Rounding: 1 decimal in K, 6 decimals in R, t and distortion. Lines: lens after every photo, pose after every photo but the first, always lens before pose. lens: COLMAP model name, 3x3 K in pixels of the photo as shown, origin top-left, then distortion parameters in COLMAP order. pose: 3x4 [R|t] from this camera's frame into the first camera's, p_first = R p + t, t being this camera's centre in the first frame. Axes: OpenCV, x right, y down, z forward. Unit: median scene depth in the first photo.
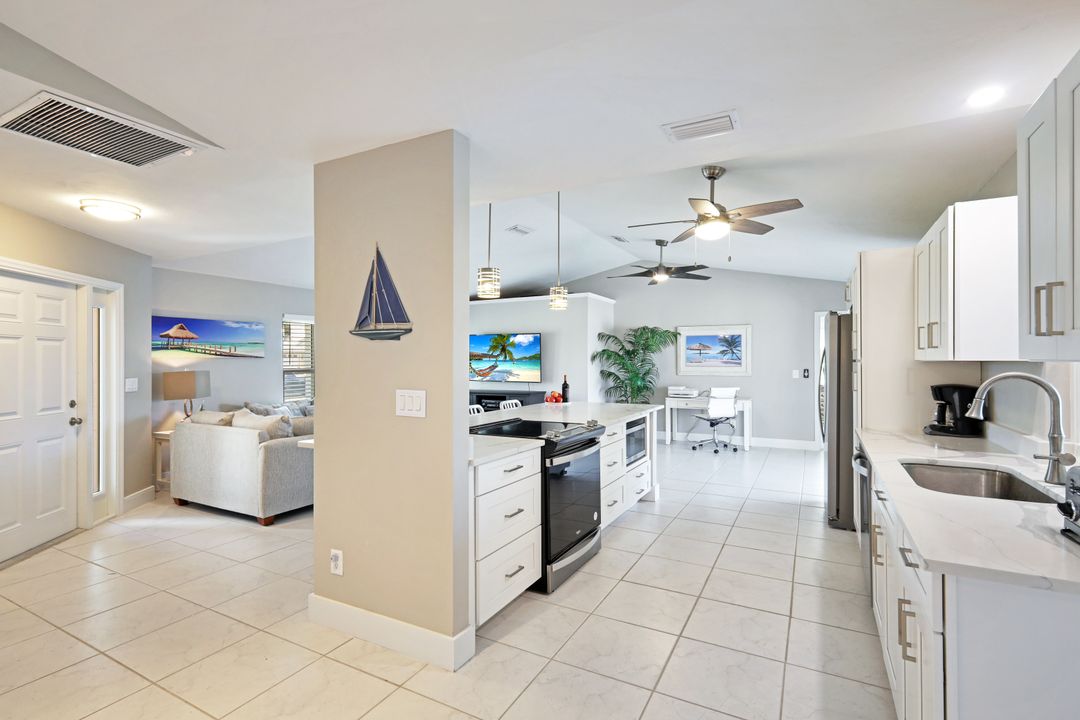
lens RADIAL K [[481.0, 0, 561.0], [0, 481.0, 359.1], [0, 0, 1]] dist [0.000731, 0.000086]
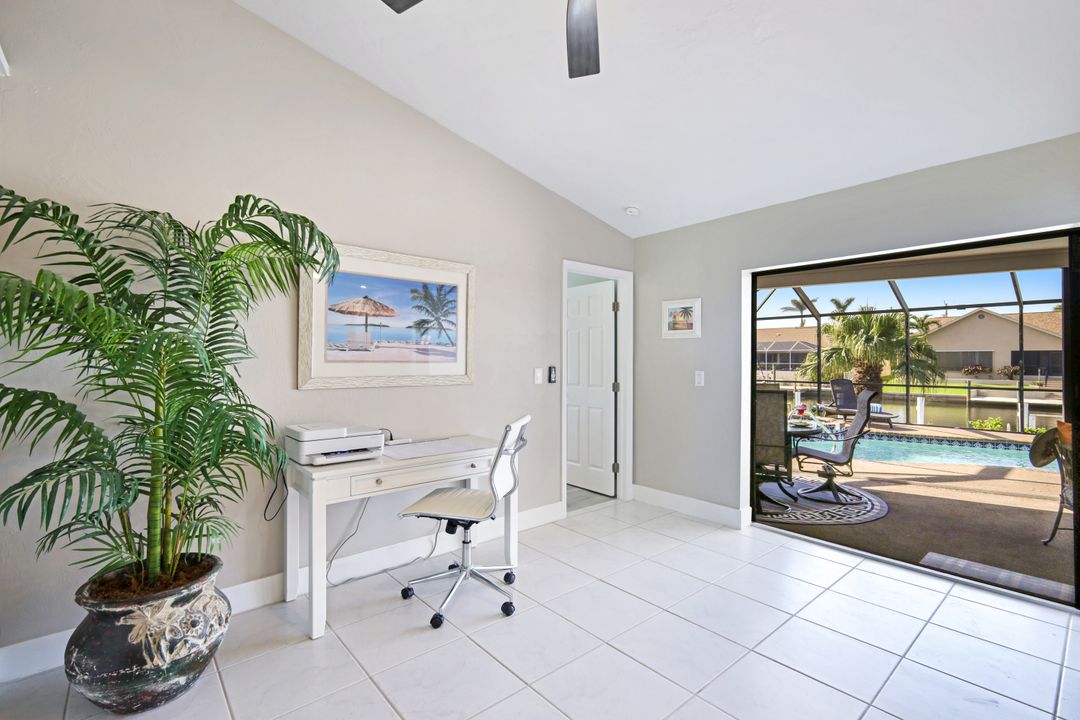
lens RADIAL K [[495.1, 0, 540.0], [0, 495.1, 360.0], [0, 0, 1]] dist [-0.024710, -0.000124]
pose [[0.381005, 0.006339, 0.924551, 0.003560], [-0.007231, 0.999966, -0.003876, 0.015084], [-0.924545, -0.005209, 0.381038, 0.777351]]
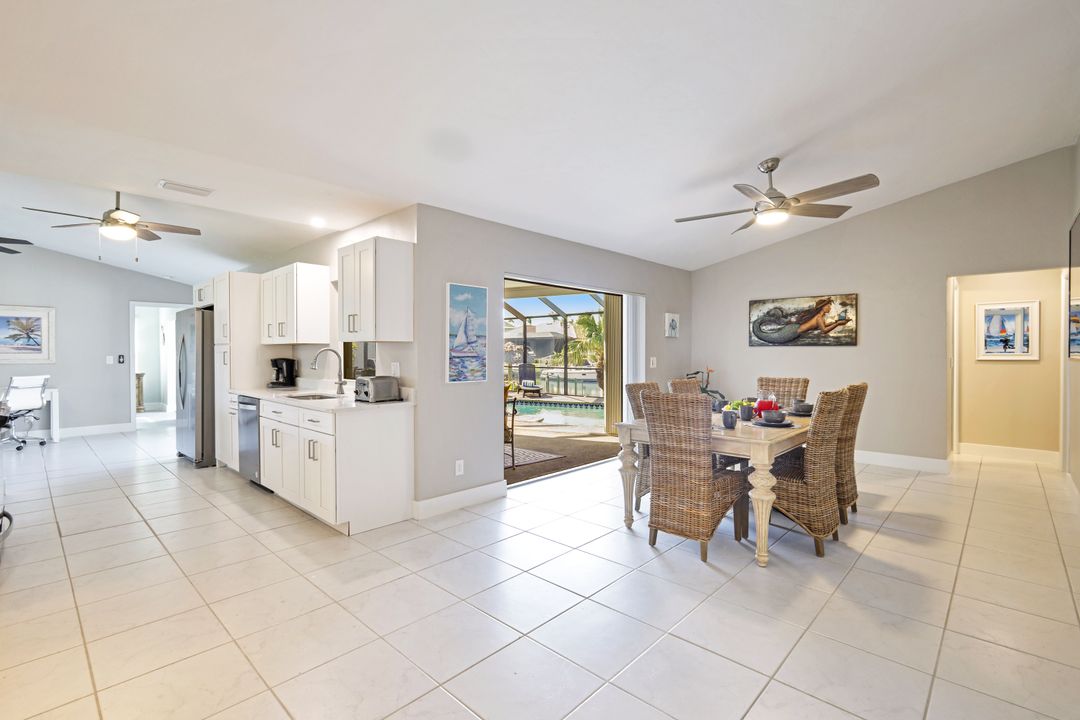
lens RADIAL K [[494.3, 0, 519.8], [0, 494.3, 358.6], [0, 0, 1]] dist [-0.000961, 0.000549]
pose [[0.294151, -0.013417, 0.955665, -0.253147], [-0.001872, 0.999891, 0.014614, 0.010719], [-0.955757, -0.006087, 0.294094, -0.137309]]
